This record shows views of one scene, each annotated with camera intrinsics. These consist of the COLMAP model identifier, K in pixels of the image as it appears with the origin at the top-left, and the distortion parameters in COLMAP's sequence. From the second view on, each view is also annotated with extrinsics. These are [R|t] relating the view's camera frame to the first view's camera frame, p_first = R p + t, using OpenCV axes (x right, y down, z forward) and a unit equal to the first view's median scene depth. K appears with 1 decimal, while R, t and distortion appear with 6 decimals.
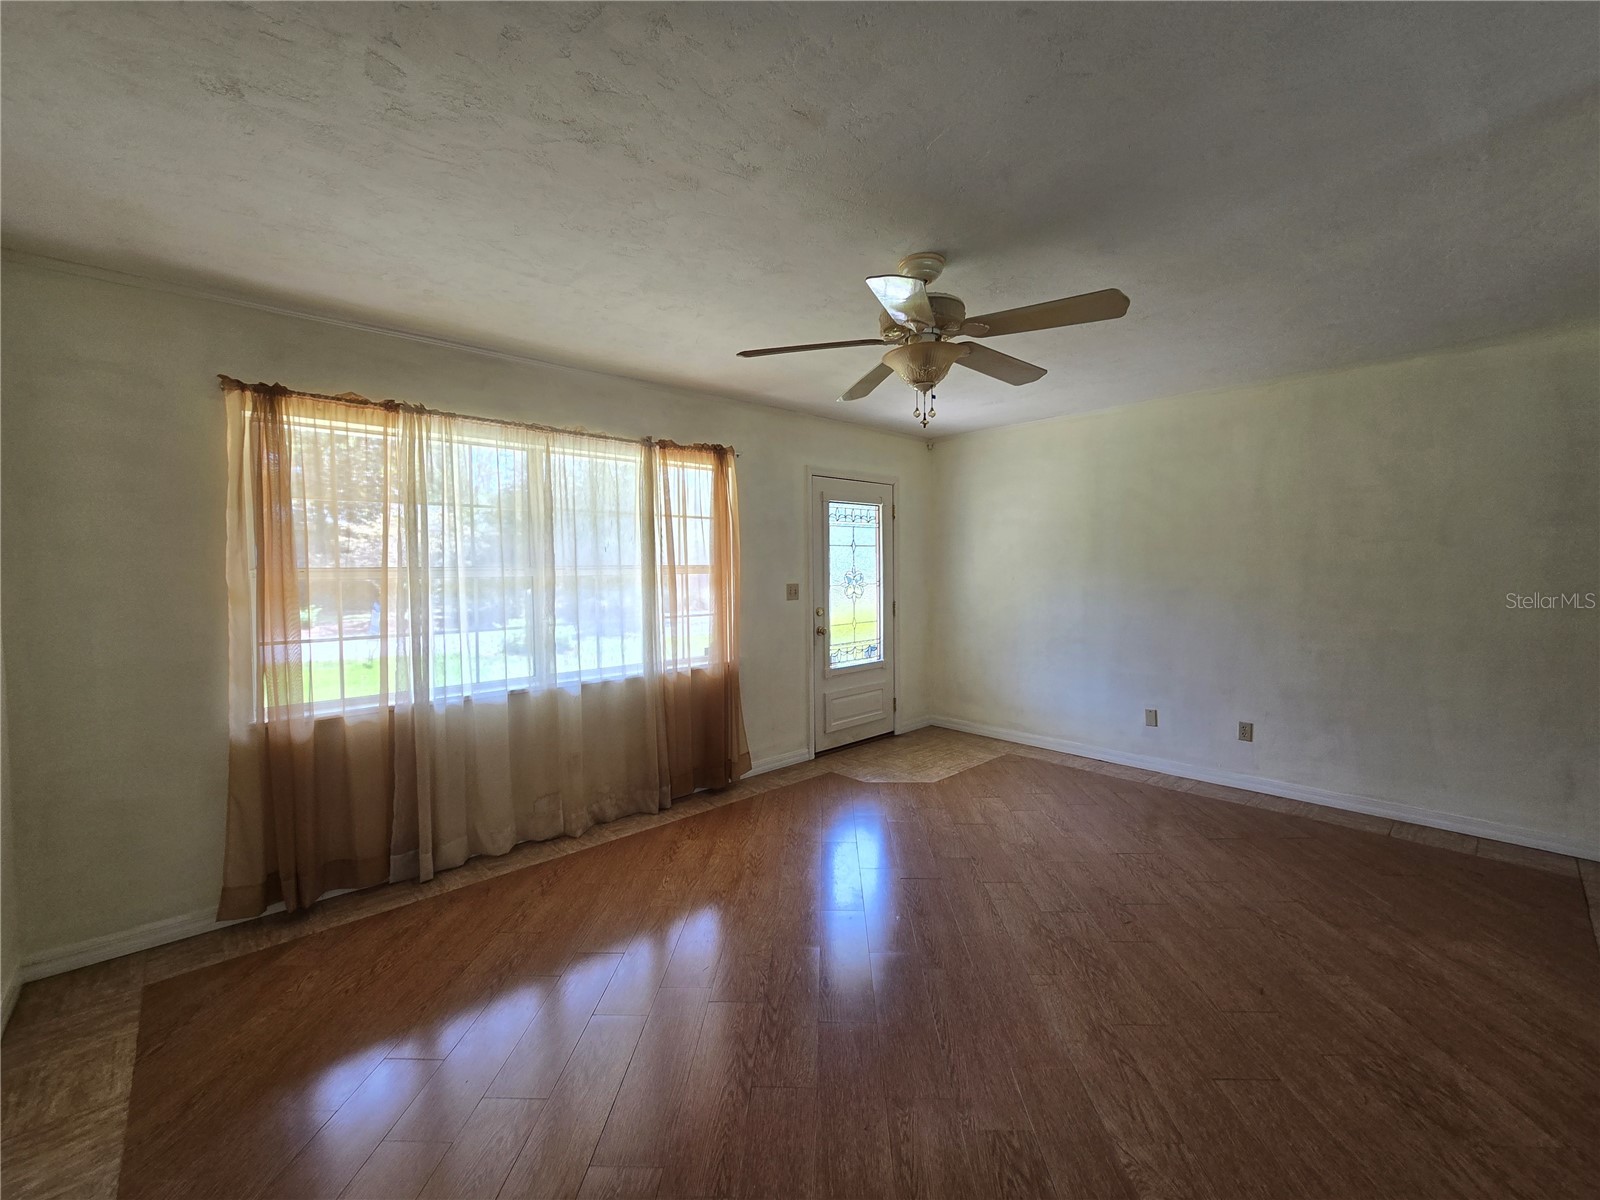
lens RADIAL K [[661.1, 0, 804.6], [0, 661.1, 594.8], [0, 0, 1]] dist [-0.000527, 0.000050]
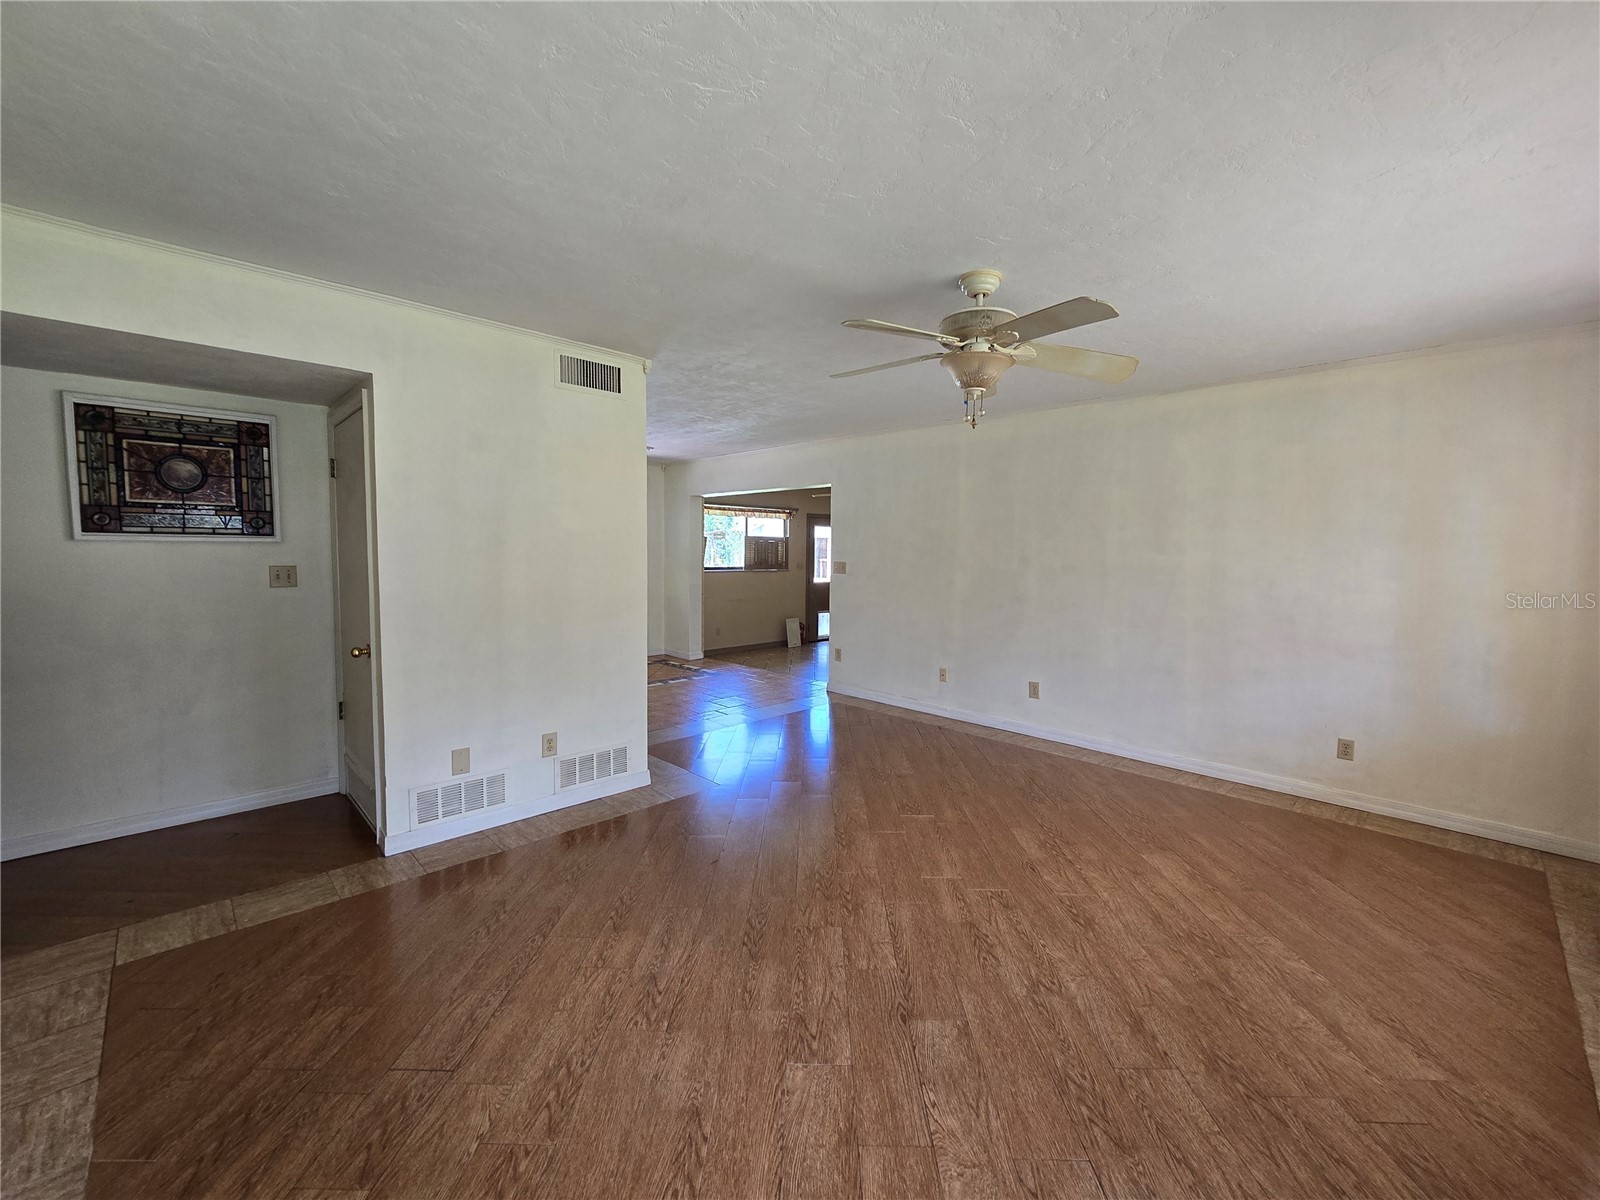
lens RADIAL K [[661.1, 0, 804.6], [0, 661.1, 594.8], [0, 0, 1]] dist [-0.000527, 0.000050]
pose [[-0.999803, 0.000258, -0.019844, 0.423414], [-0.001904, 0.994054, 0.108875, -0.084458], [0.019754, 0.108891, -0.993857, 1.846319]]
